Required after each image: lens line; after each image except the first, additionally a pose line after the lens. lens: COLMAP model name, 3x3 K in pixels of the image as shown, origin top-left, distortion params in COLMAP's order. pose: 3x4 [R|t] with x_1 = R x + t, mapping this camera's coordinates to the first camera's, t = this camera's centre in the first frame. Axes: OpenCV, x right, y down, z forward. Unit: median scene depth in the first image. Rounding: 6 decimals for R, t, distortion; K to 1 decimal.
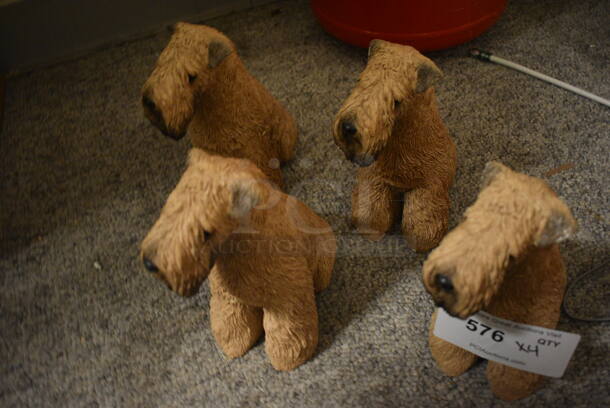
lens RADIAL K [[584.1, 0, 305.0], [0, 584.1, 204.0], [0, 0, 1]] dist [-0.089284, 0.015585]
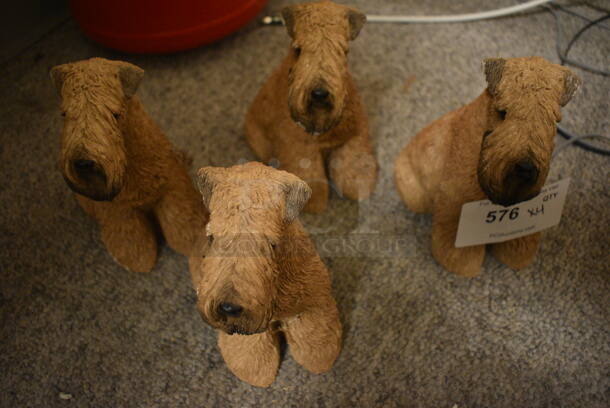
lens RADIAL K [[584.1, 0, 305.0], [0, 584.1, 204.0], [0, 0, 1]] dist [-0.089284, 0.015585]
pose [[0.778449, -0.441583, 0.446120, -0.406244], [0.449099, 0.888346, 0.095665, -0.064831], [-0.438552, 0.125882, 0.889846, 0.160800]]
